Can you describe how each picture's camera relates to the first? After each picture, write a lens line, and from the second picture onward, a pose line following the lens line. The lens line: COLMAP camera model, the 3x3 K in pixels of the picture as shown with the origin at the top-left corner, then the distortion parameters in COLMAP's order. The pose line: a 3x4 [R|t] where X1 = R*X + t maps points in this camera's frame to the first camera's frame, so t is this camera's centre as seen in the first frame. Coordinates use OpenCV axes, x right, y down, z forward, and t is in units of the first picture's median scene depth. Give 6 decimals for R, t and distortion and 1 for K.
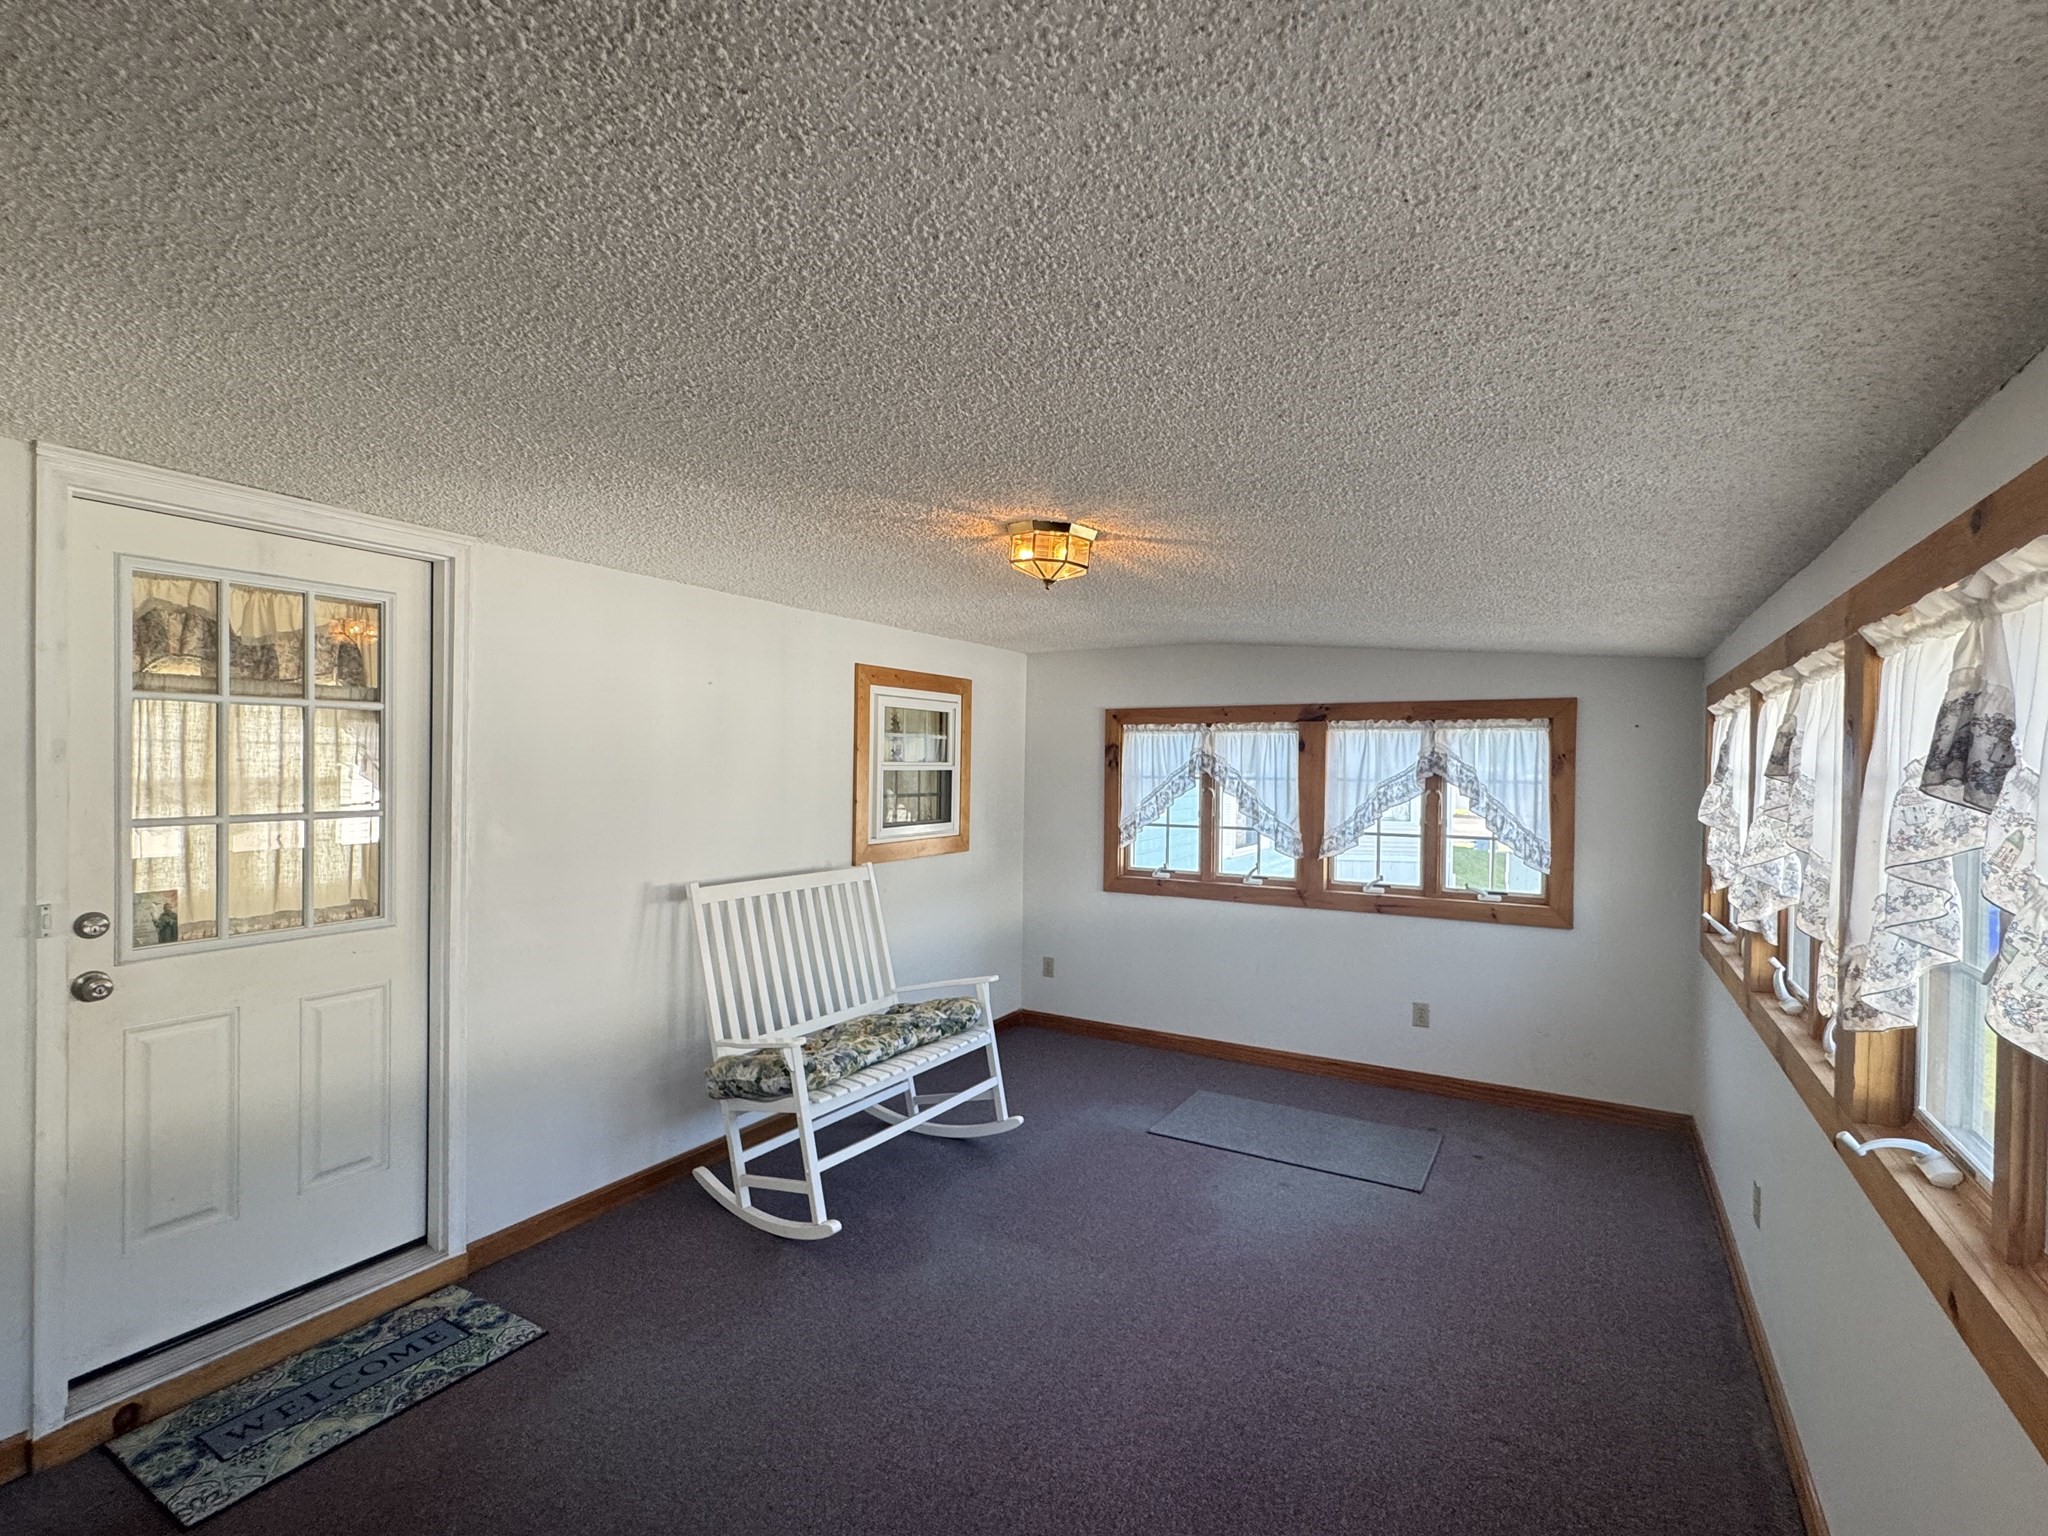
lens RADIAL K [[940.4, 0, 1025.9], [0, 940.4, 769.4], [0, 0, 1]] dist [-0.001412, 0.000693]
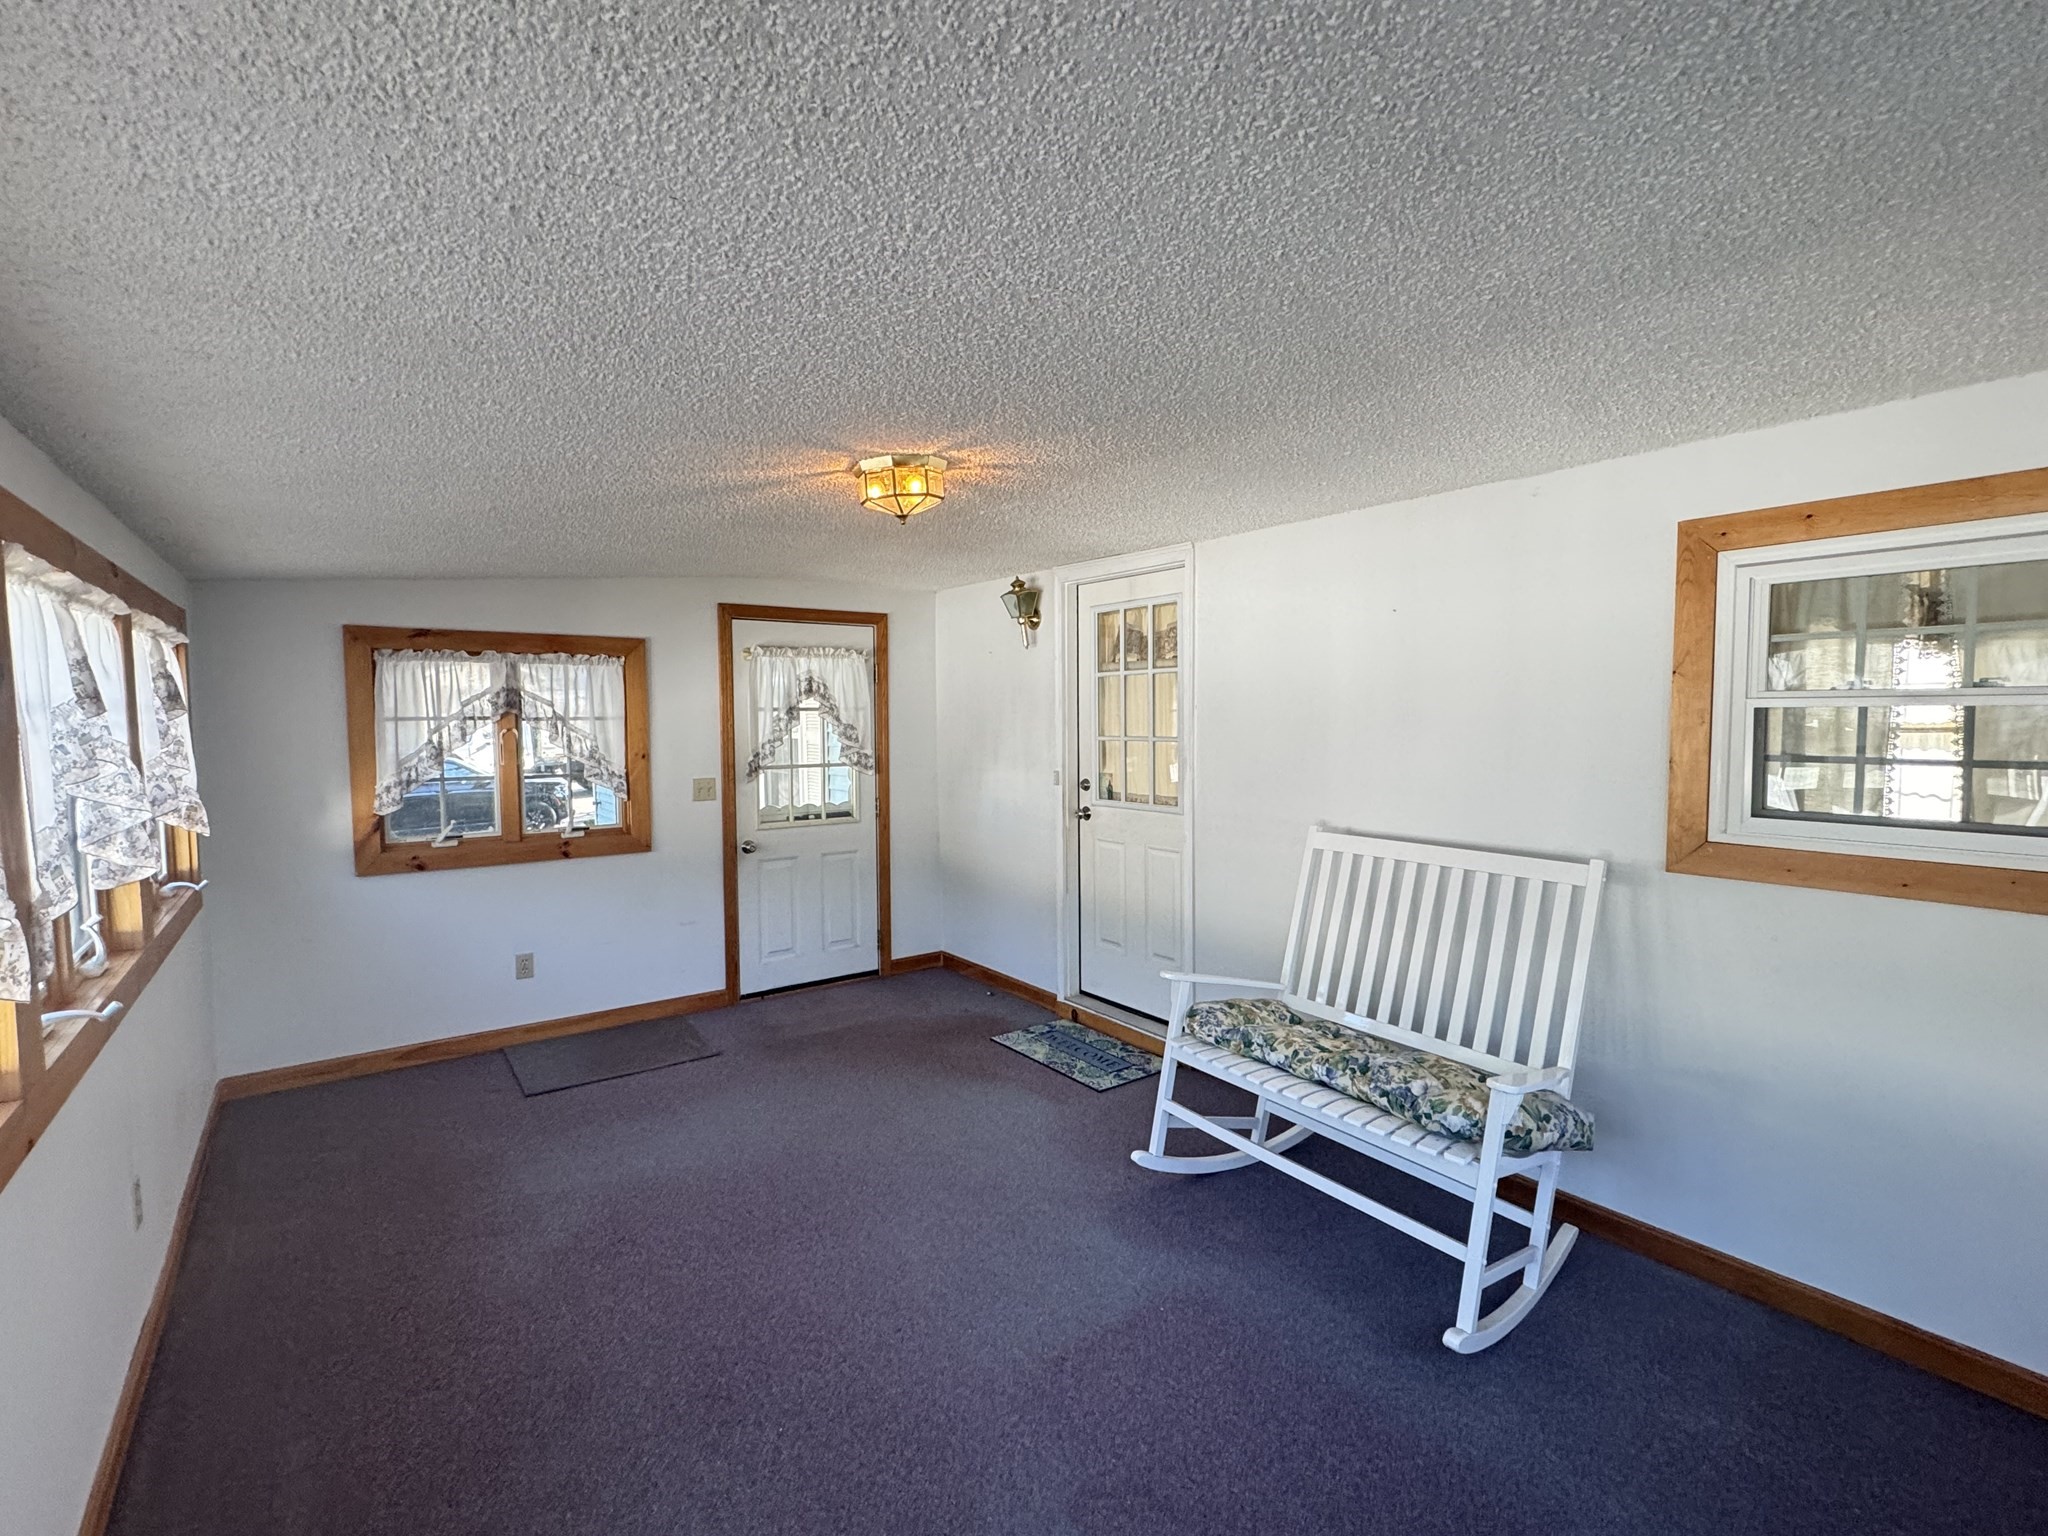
lens RADIAL K [[940.4, 0, 1025.9], [0, 940.4, 769.4], [0, 0, 1]] dist [-0.001412, 0.000693]
pose [[-0.391147, 0.047848, -0.919084, 1.788520], [-0.003335, 0.998567, 0.053405, 0.029740], [0.920322, 0.023955, -0.390427, 2.993676]]
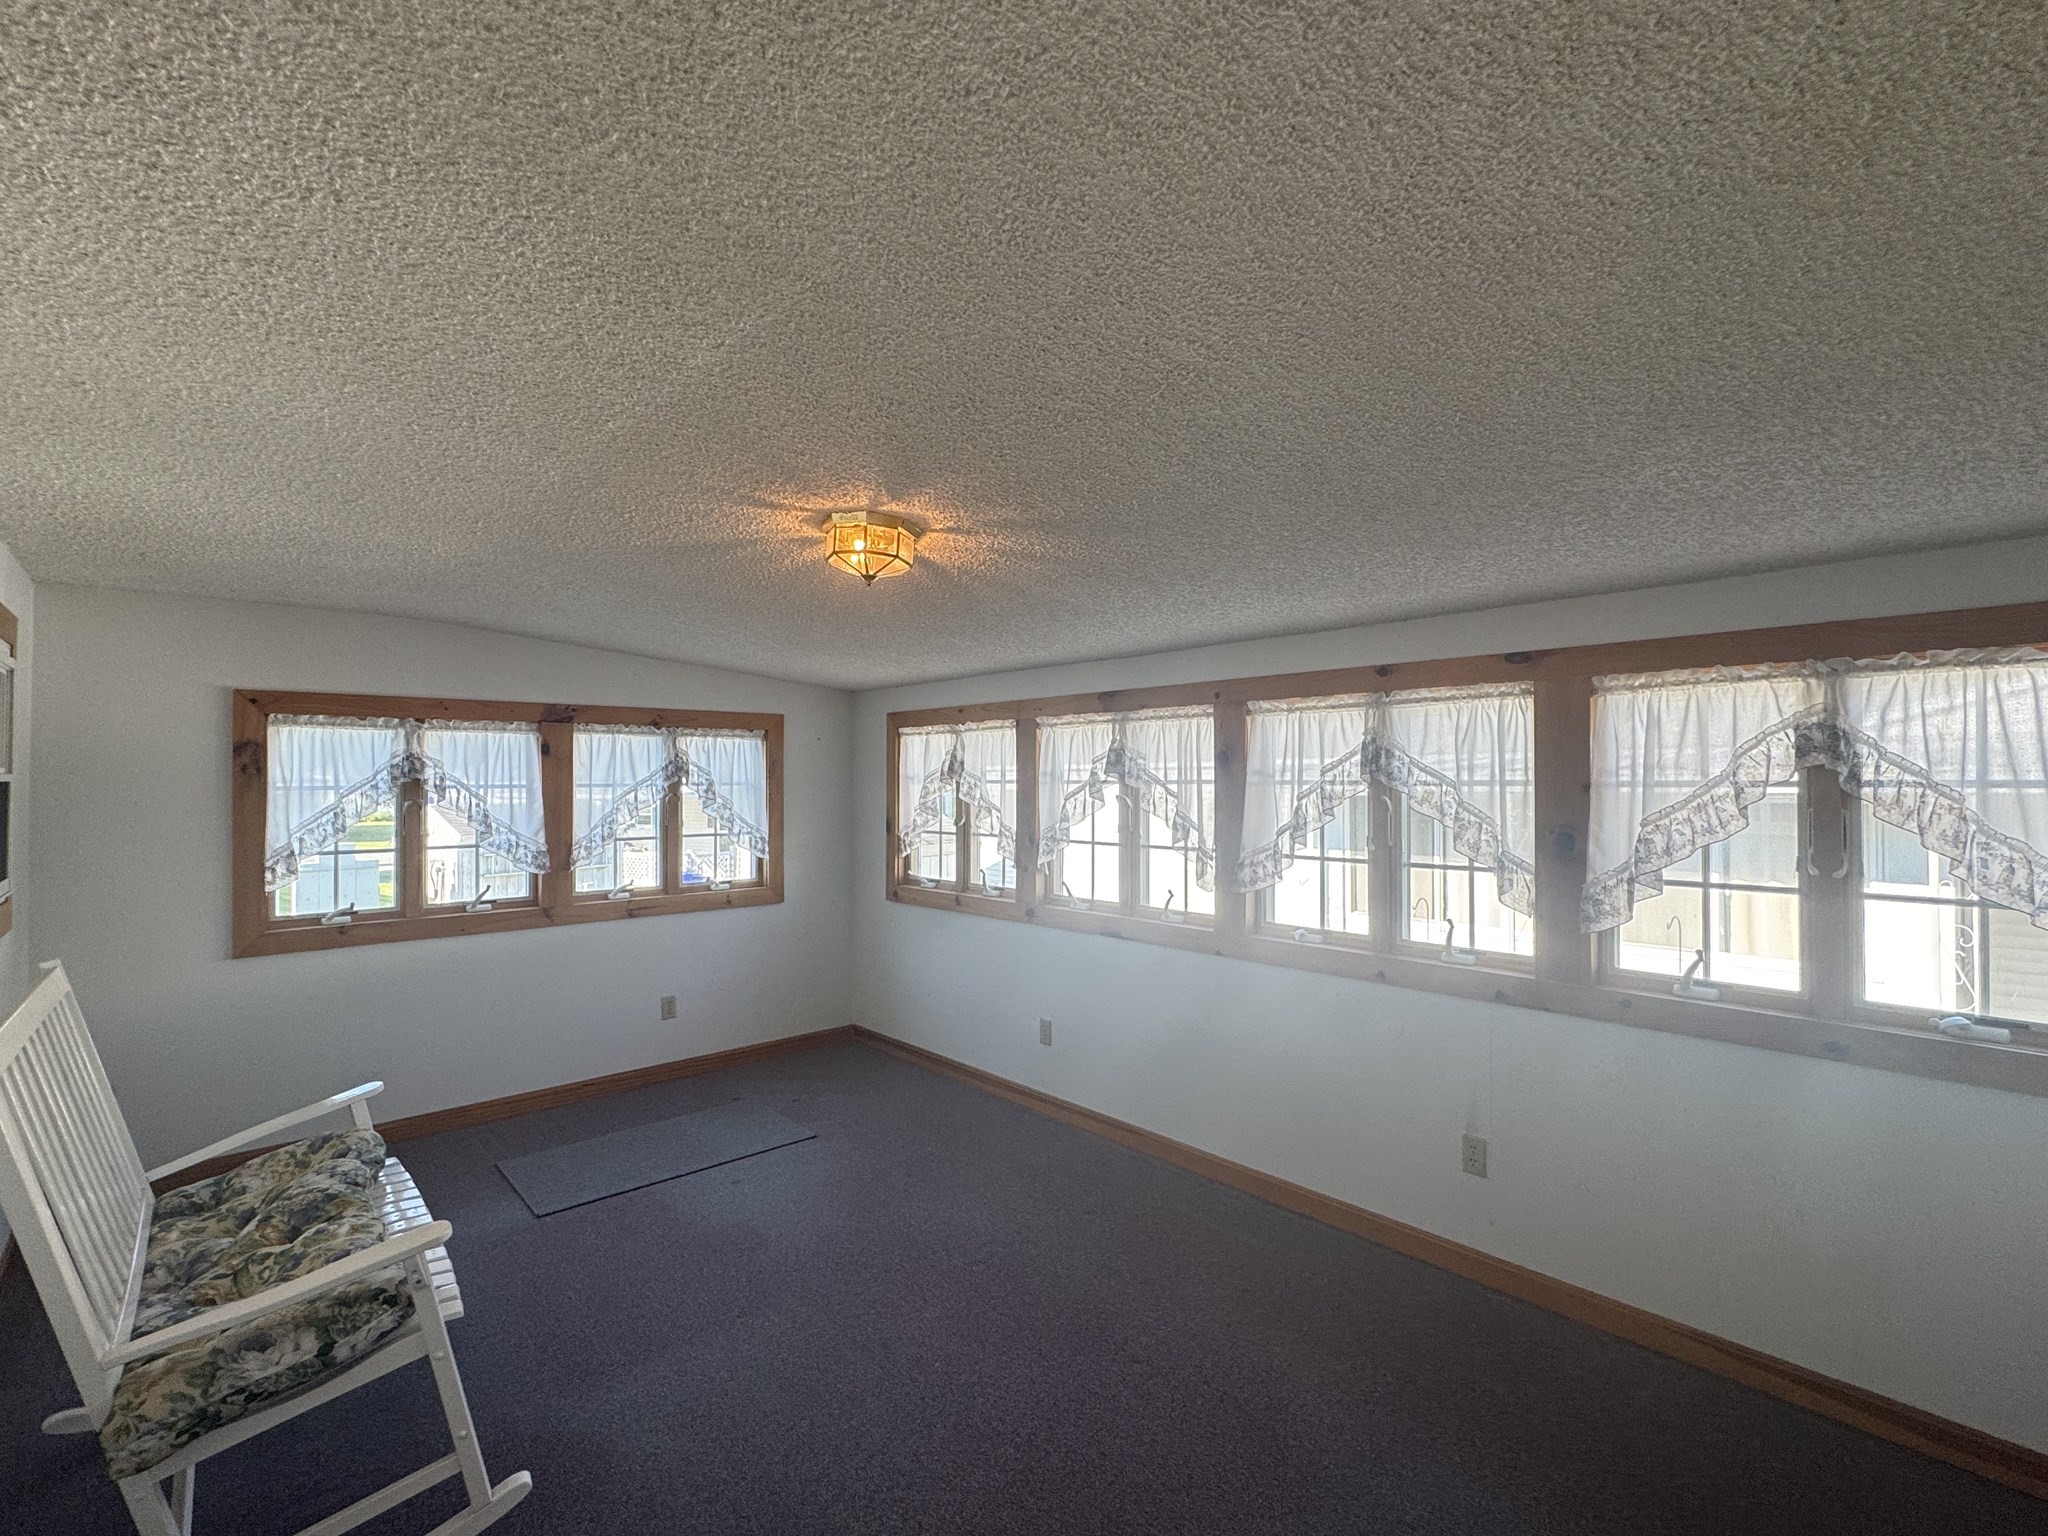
lens RADIAL K [[940.4, 0, 1025.9], [0, 940.4, 769.4], [0, 0, 1]] dist [-0.001412, 0.000693]
pose [[0.303498, -0.003502, 0.952826, -0.399231], [0.007731, 0.999969, 0.001213, -0.002869], [-0.952801, 0.006999, 0.303516, 0.259970]]
